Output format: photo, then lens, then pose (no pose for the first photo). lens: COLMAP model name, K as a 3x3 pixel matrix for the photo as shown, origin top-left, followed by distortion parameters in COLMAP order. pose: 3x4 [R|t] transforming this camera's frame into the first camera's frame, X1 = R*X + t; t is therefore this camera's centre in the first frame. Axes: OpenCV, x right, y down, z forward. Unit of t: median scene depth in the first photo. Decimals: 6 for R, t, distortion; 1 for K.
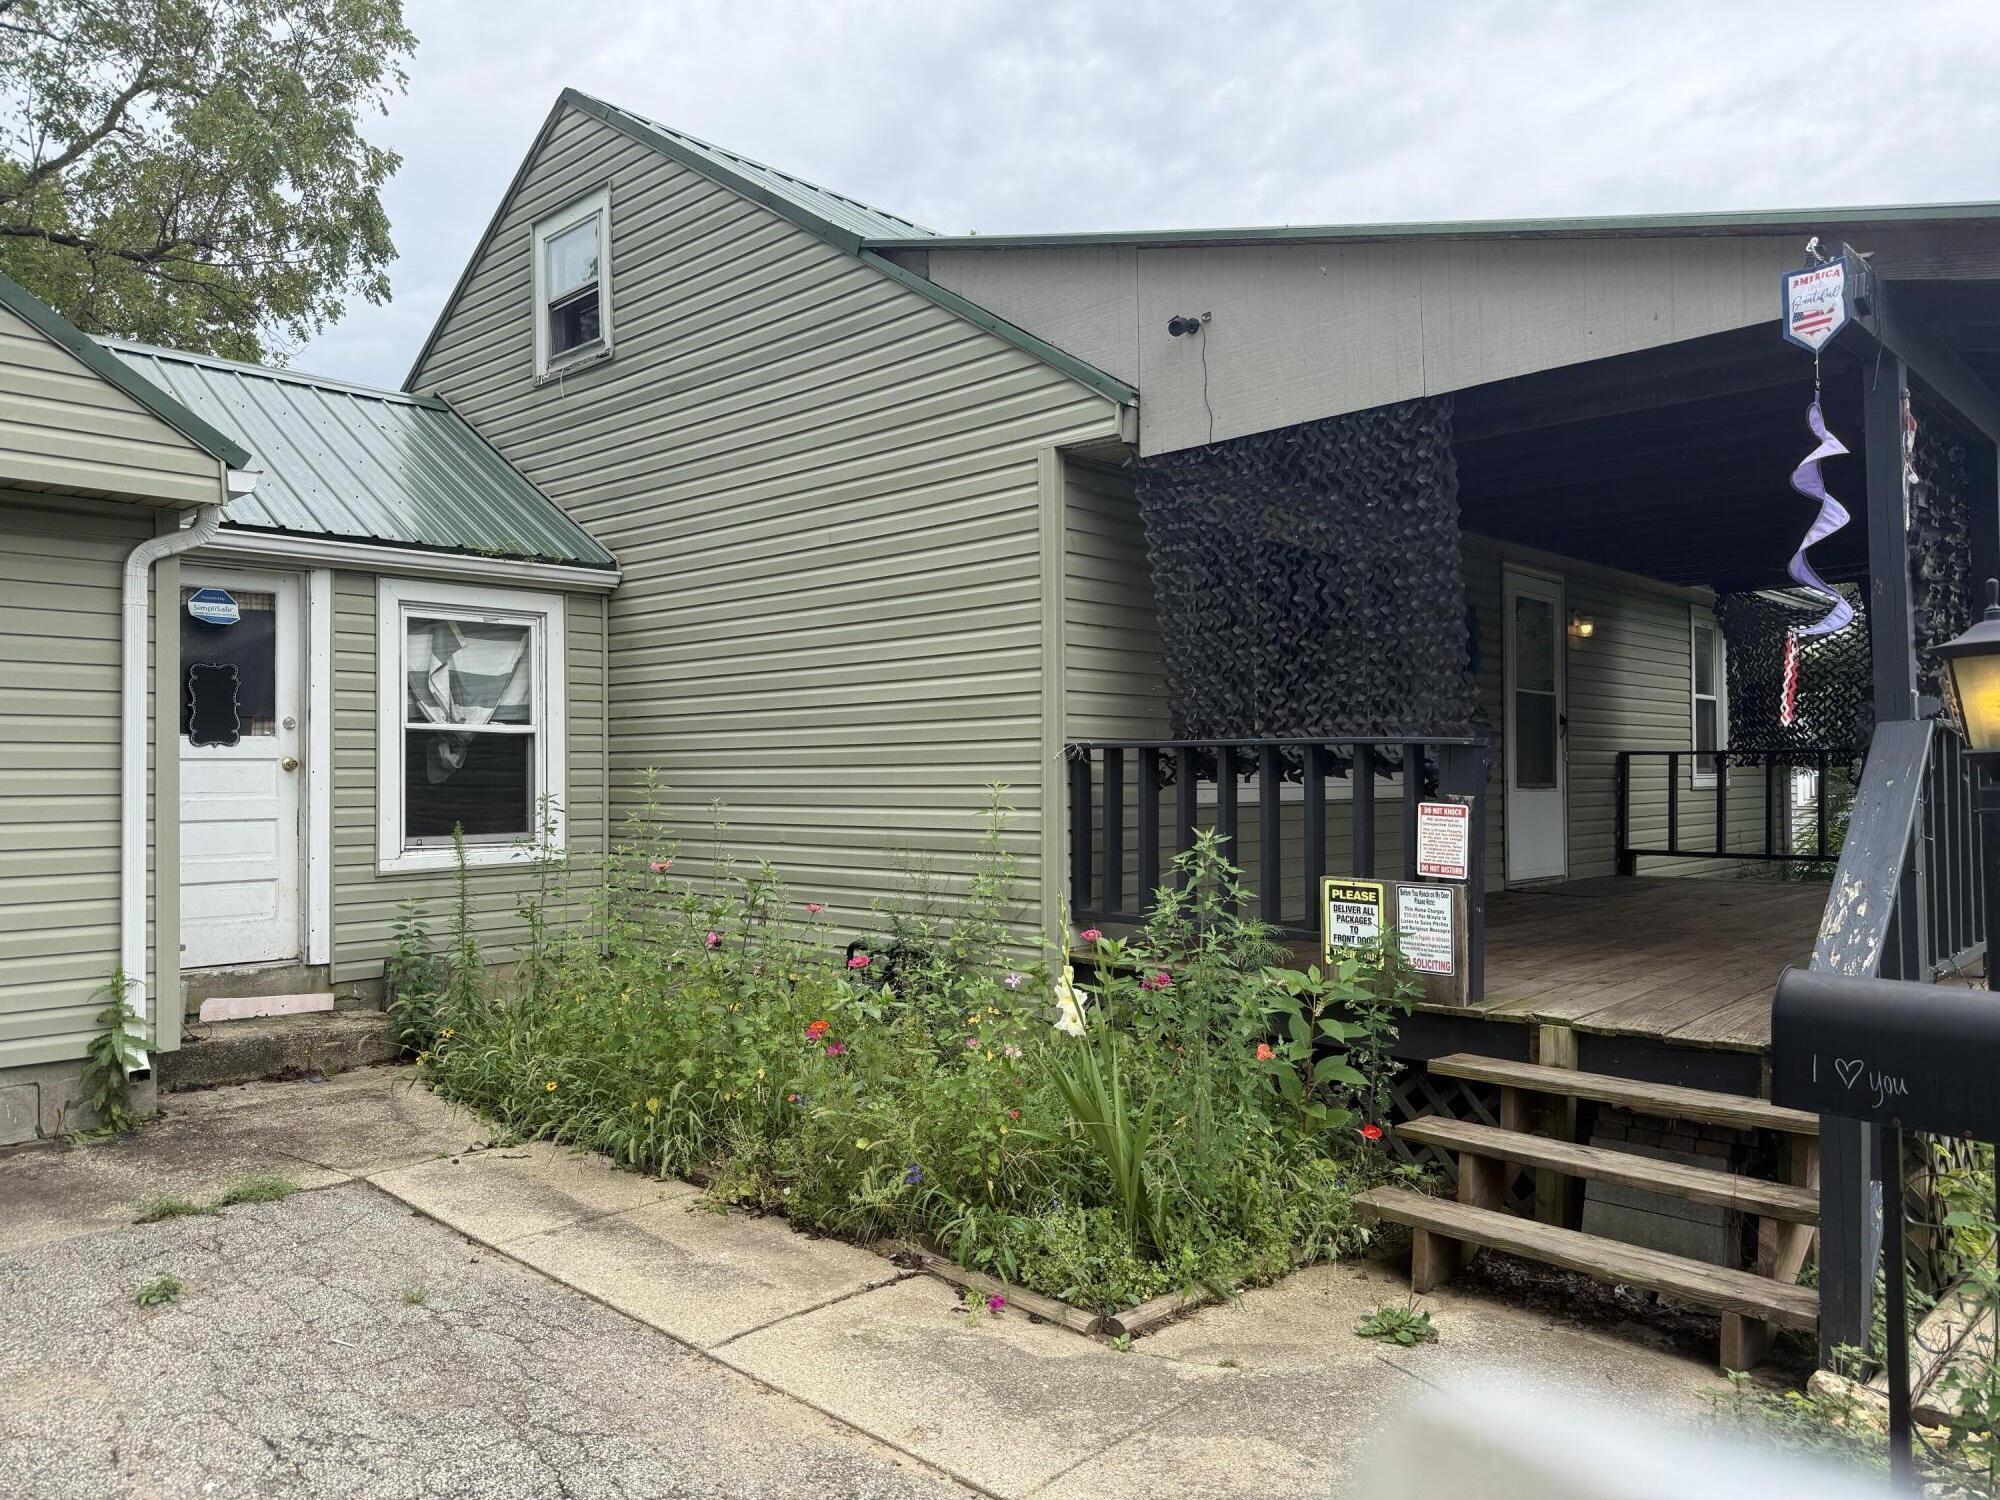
lens RADIAL K [[1439.4, 0, 994.0], [0, 1439.4, 766.3], [0, 0, 1]] dist [-0.008425, -0.004450]
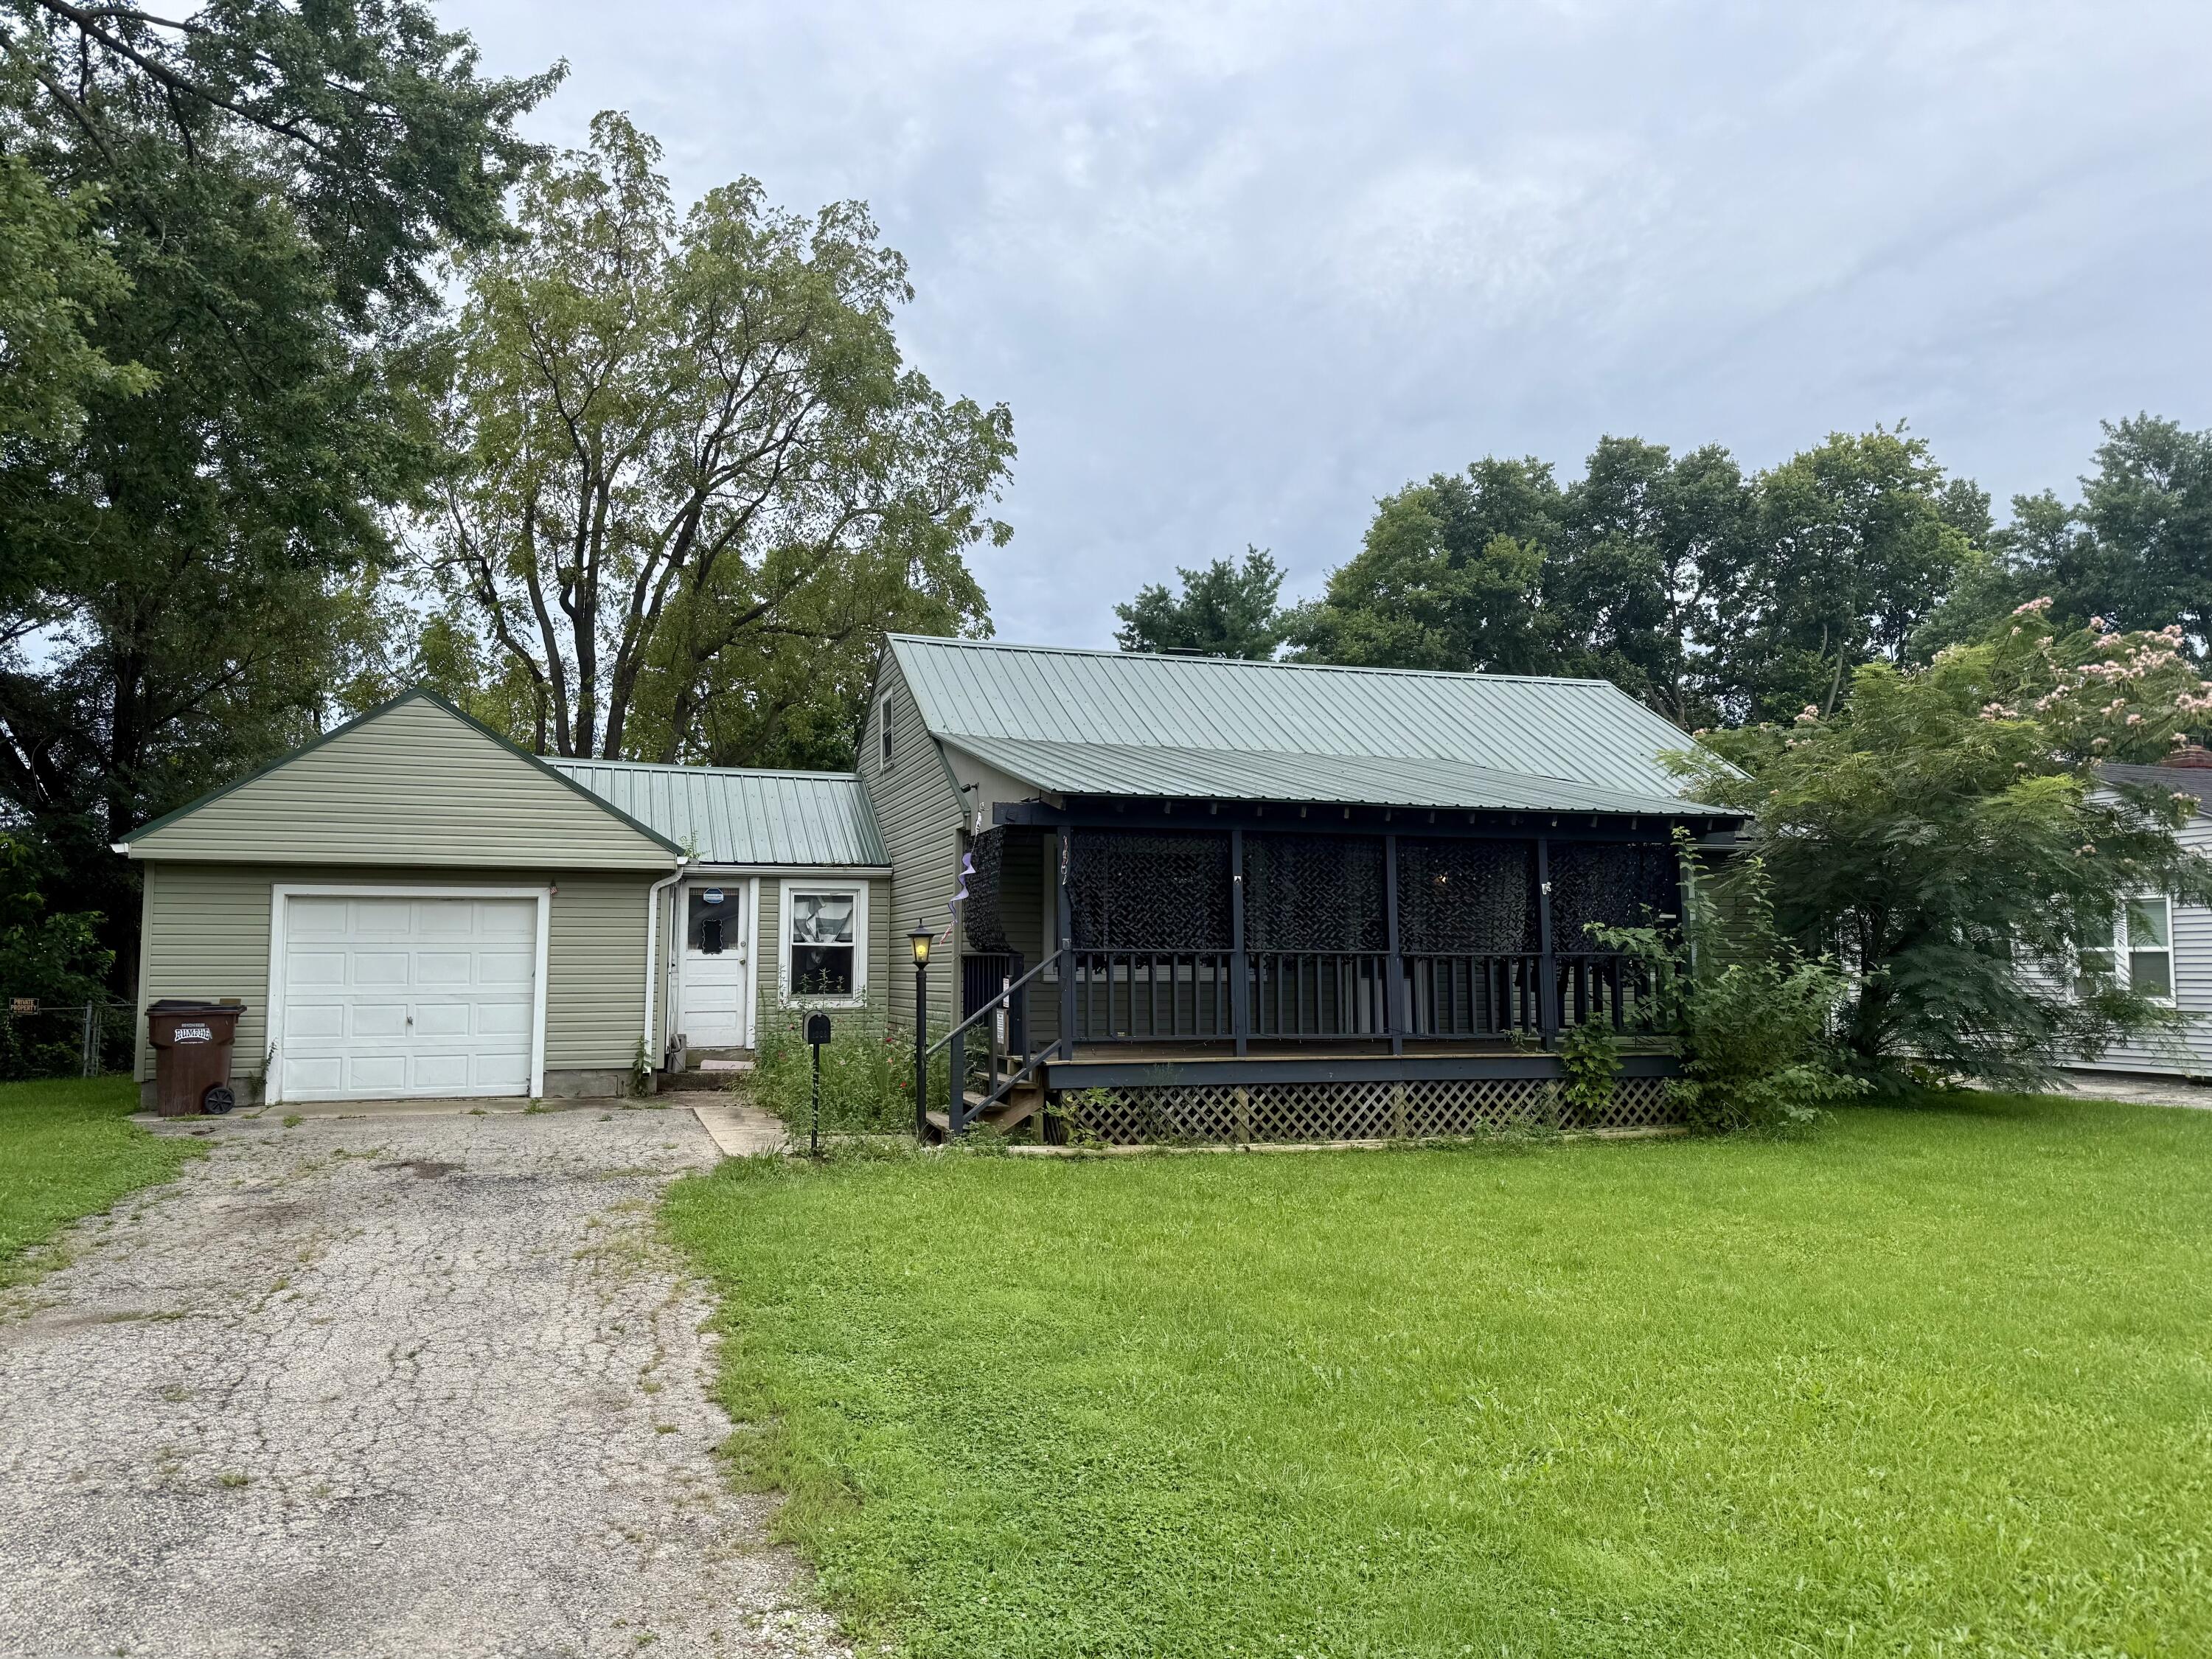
lens RADIAL K [[1592.0, 0, 1112.9], [0, 1592.0, 818.4], [0, 0, 1]] dist [-0.008425, -0.004450]
pose [[0.883142, -0.041160, -0.467297, 1.197028], [0.001530, 0.996391, -0.084872, -0.012872], [0.469104, 0.074239, 0.880017, -0.955812]]
